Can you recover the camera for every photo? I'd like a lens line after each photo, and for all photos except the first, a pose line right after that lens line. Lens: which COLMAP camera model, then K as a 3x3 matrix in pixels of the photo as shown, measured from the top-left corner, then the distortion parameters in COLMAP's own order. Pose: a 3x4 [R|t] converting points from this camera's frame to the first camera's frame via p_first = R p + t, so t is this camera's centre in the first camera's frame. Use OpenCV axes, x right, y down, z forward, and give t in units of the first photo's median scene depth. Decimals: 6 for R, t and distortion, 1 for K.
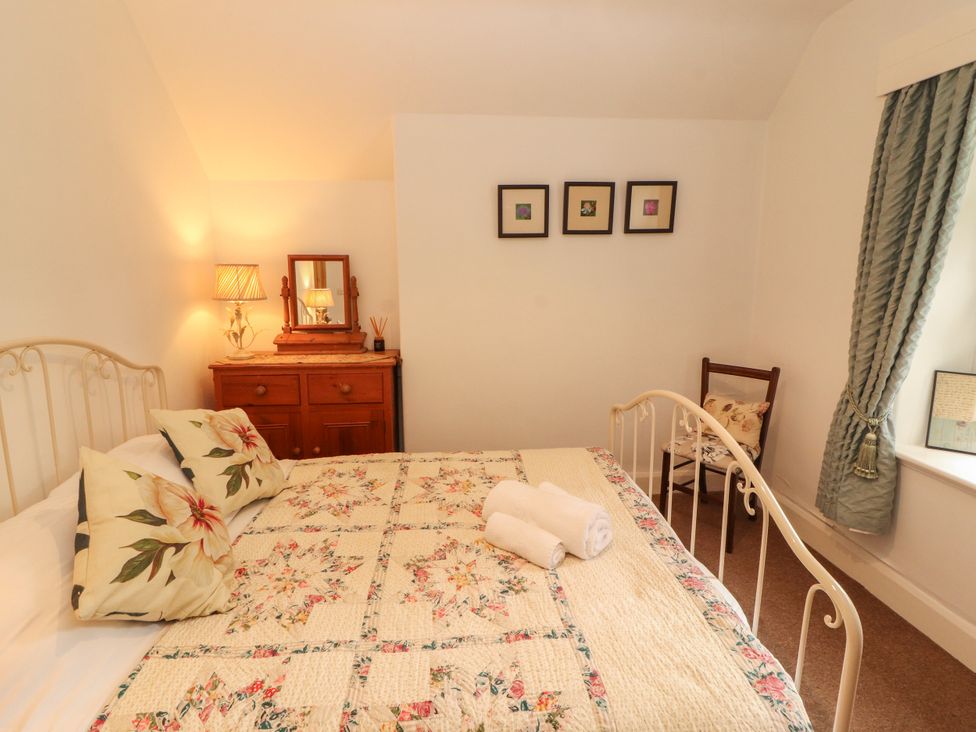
lens RADIAL K [[504.9, 0, 493.6], [0, 504.9, 348.2], [0, 0, 1]] dist [-0.000789, -0.013659]
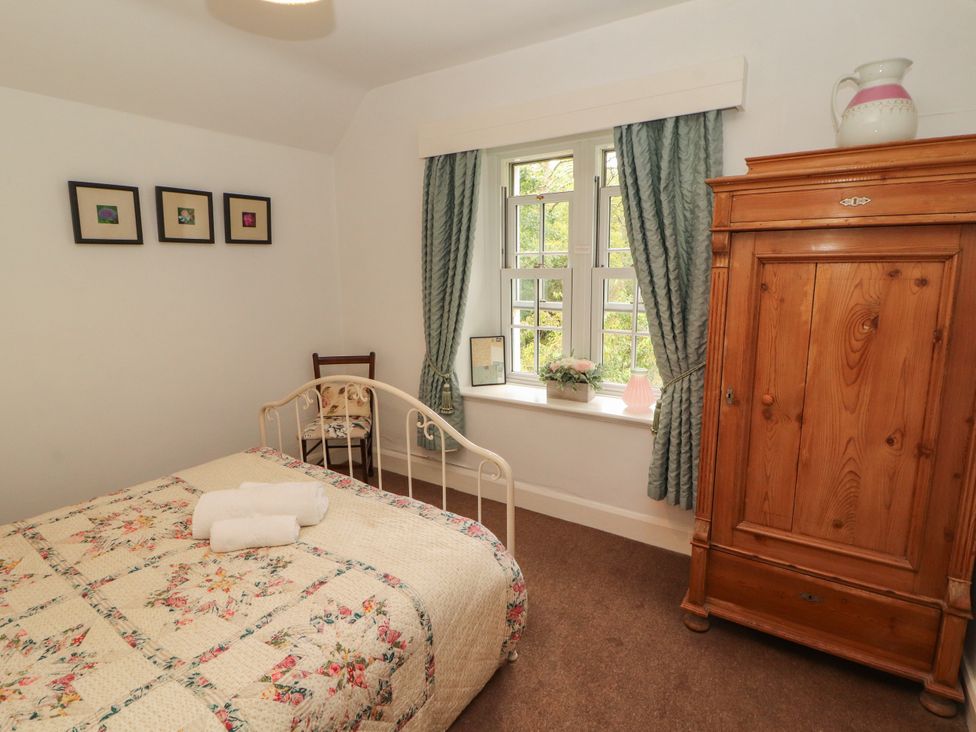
lens RADIAL K [[504.9, 0, 495.2], [0, 504.9, 349.4], [0, 0, 1]] dist [-0.000789, -0.013659]
pose [[0.615506, -0.125526, 0.778072, -0.344783], [0.137360, 0.989211, 0.050928, 0.012327], [-0.776070, 0.075530, 0.626107, -0.068532]]
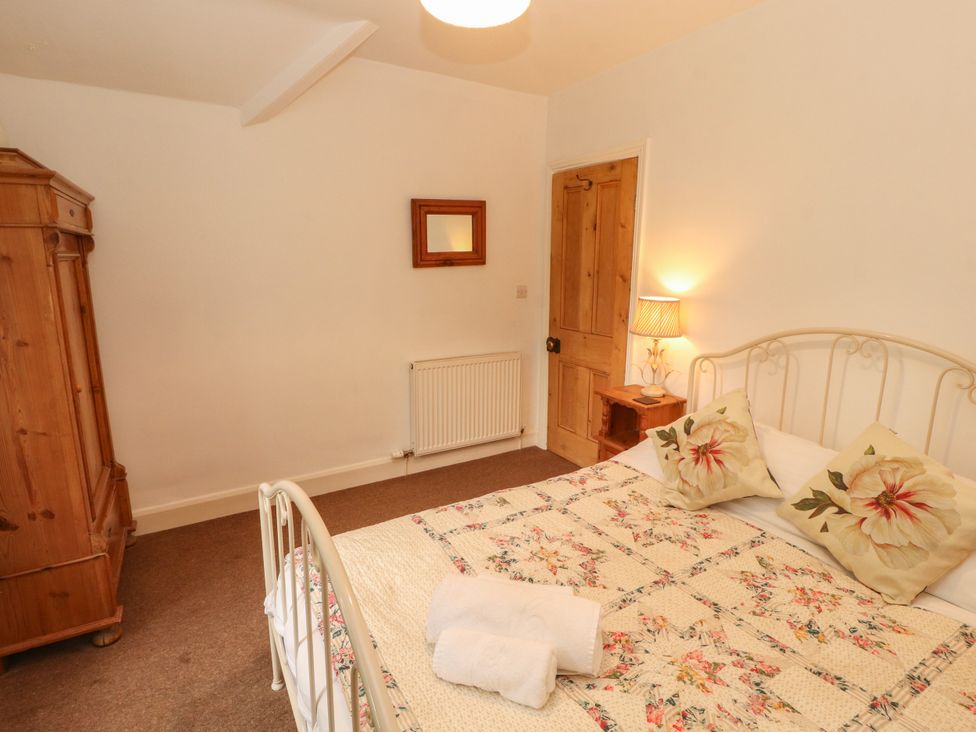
lens RADIAL K [[504.9, 0, 494.9], [0, 504.9, 351.3], [0, 0, 1]] dist [-0.000789, -0.013659]
pose [[-0.893773, 0.074735, -0.442249, 0.382901], [-0.081725, 0.942378, 0.324414, -0.244793], [0.441011, 0.326096, -0.836164, 1.325939]]
